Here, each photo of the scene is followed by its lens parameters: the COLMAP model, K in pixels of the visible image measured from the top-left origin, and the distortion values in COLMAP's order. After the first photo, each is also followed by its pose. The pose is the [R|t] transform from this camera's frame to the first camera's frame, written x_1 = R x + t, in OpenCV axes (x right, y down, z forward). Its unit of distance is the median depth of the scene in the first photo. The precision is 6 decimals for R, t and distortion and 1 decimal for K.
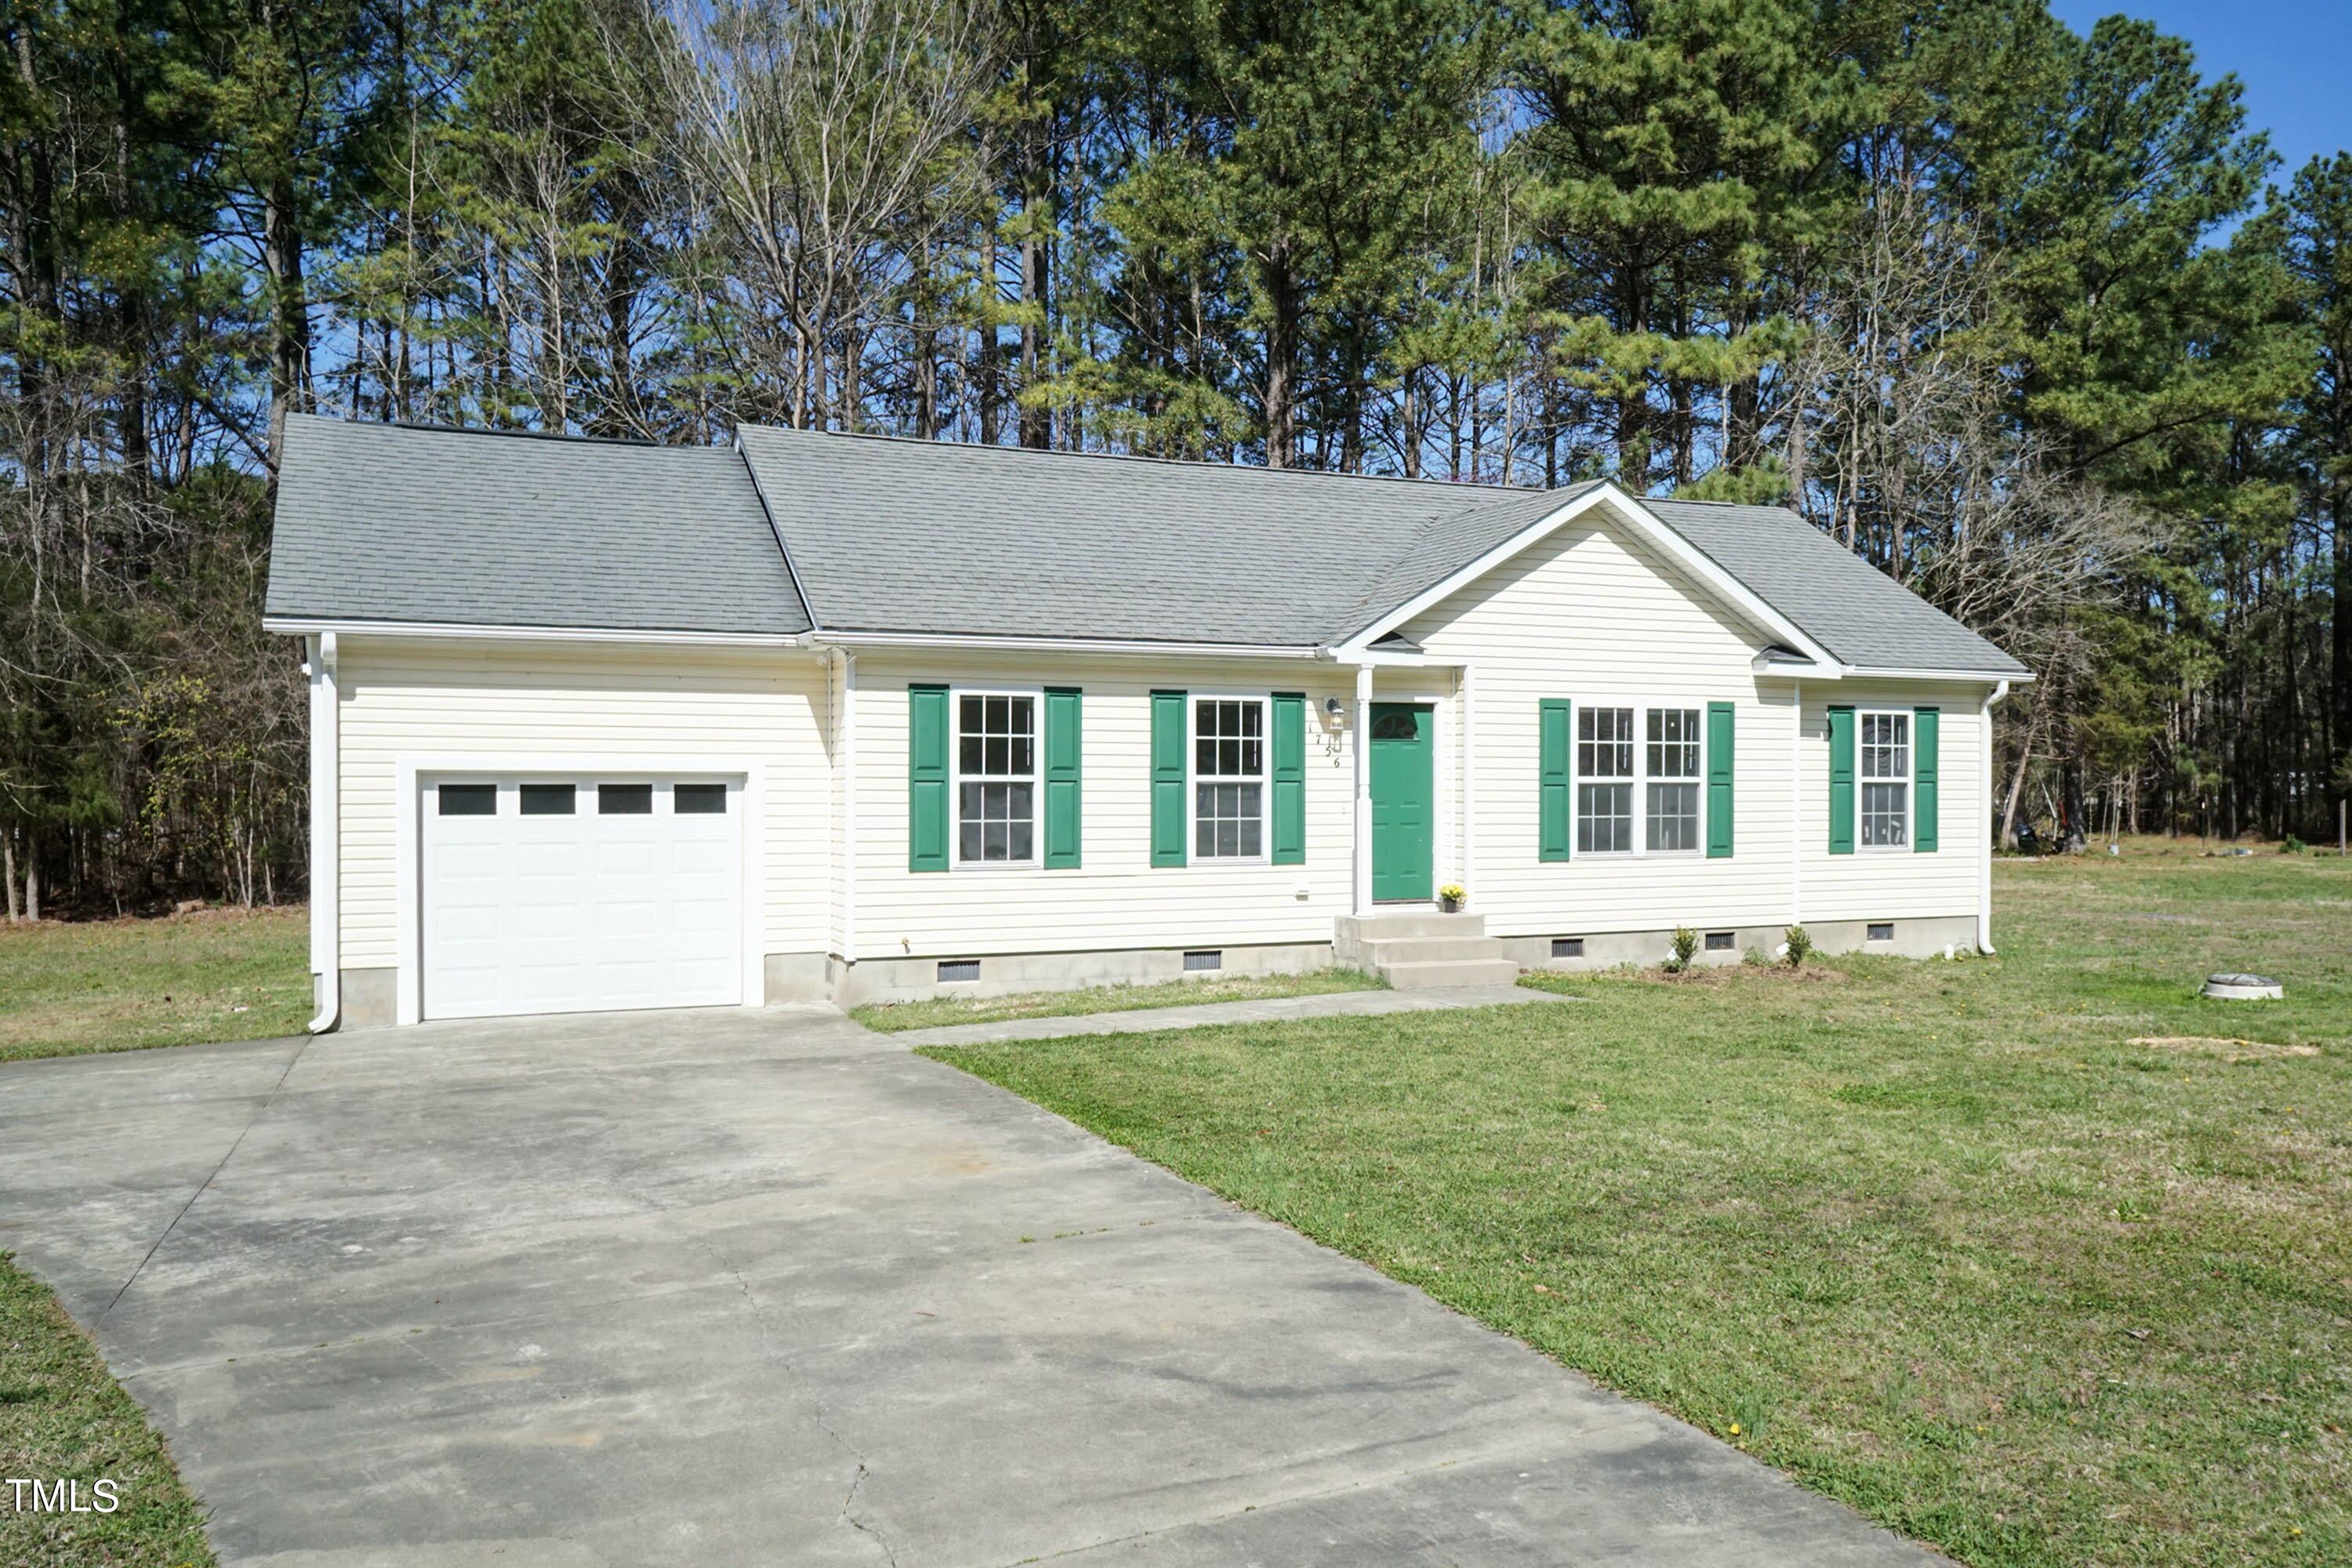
lens RADIAL K [[1741.7, 0, 1279.1], [0, 1741.7, 775.7], [0, 0, 1]] dist [0.003611, -0.000263]
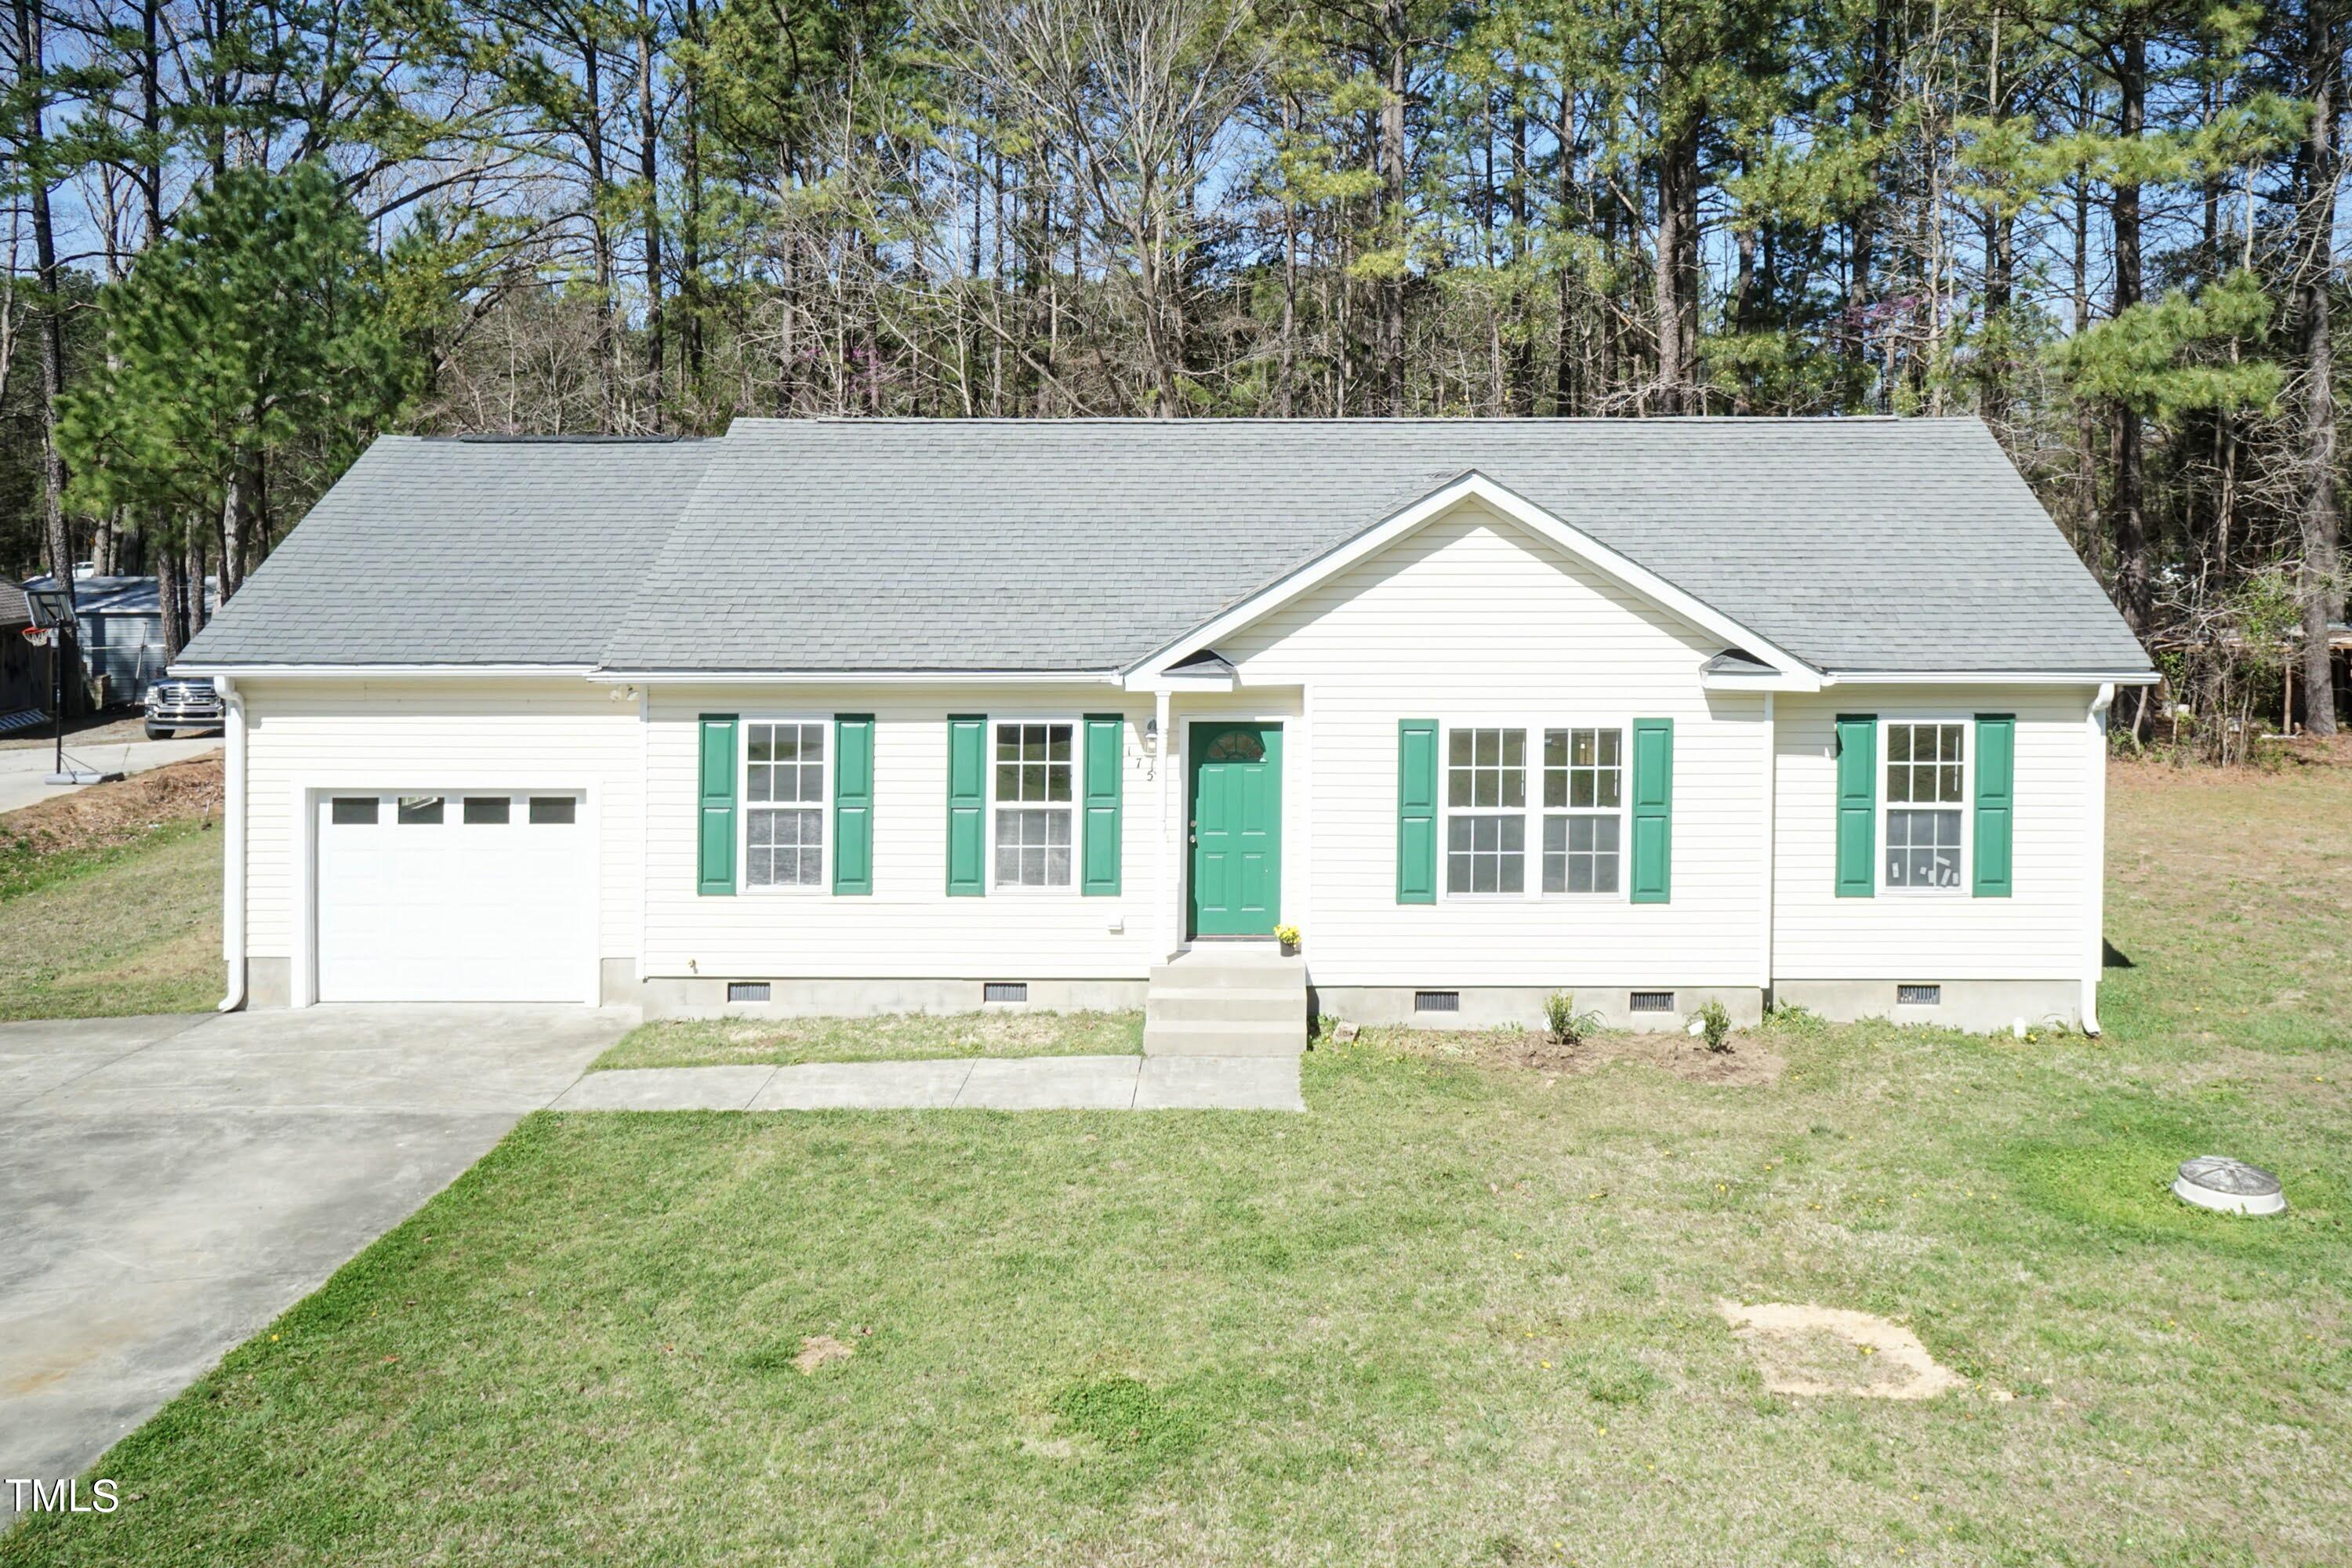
lens RADIAL K [[1745.7, 0, 1341.4], [0, 1745.7, 473.9], [0, 0, 1]] dist [-0.000170, 0.012010]
pose [[0.913771, -0.008983, -0.406130, 0.499725], [-0.002402, 0.999619, -0.027515, -0.148882], [0.406222, 0.026118, 0.913401, 0.172986]]
